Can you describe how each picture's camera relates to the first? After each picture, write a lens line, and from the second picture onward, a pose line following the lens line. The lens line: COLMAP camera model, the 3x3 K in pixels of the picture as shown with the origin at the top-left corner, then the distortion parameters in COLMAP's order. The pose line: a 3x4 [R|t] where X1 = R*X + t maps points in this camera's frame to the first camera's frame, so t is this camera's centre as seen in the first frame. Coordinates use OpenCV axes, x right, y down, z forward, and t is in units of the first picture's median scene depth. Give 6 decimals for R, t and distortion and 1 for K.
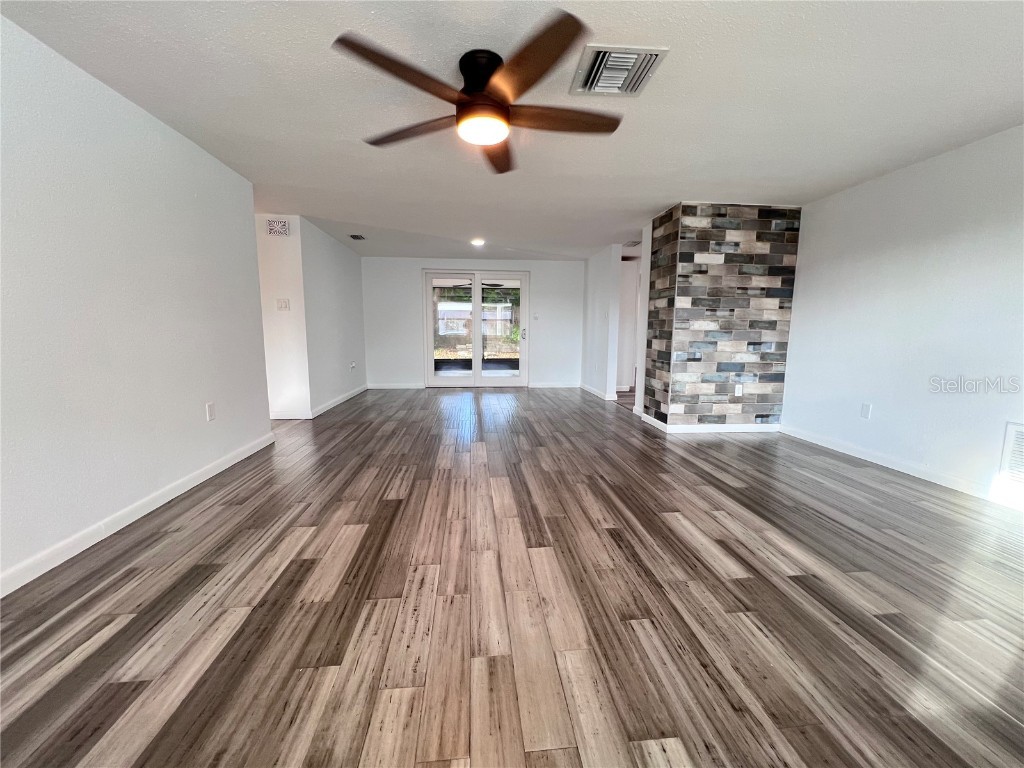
lens RADIAL K [[413.7, 0, 515.2], [0, 413.7, 384.7], [0, 0, 1]] dist [0.000063, -0.000421]
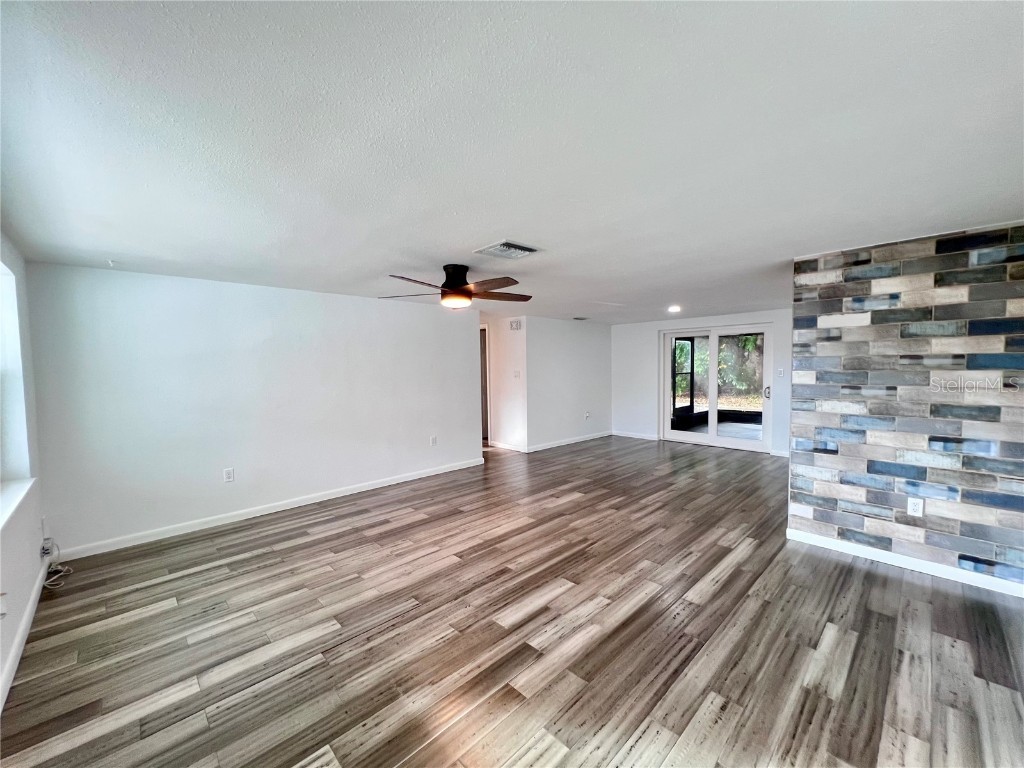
lens RADIAL K [[413.7, 0, 511.6], [0, 413.7, 384.1], [0, 0, 1]] dist [0.000063, -0.000421]
pose [[0.614672, 0.019938, -0.788530, 0.693651], [-0.086369, 0.995371, -0.042159, -0.103759], [0.784040, 0.094018, 0.613549, 0.066943]]
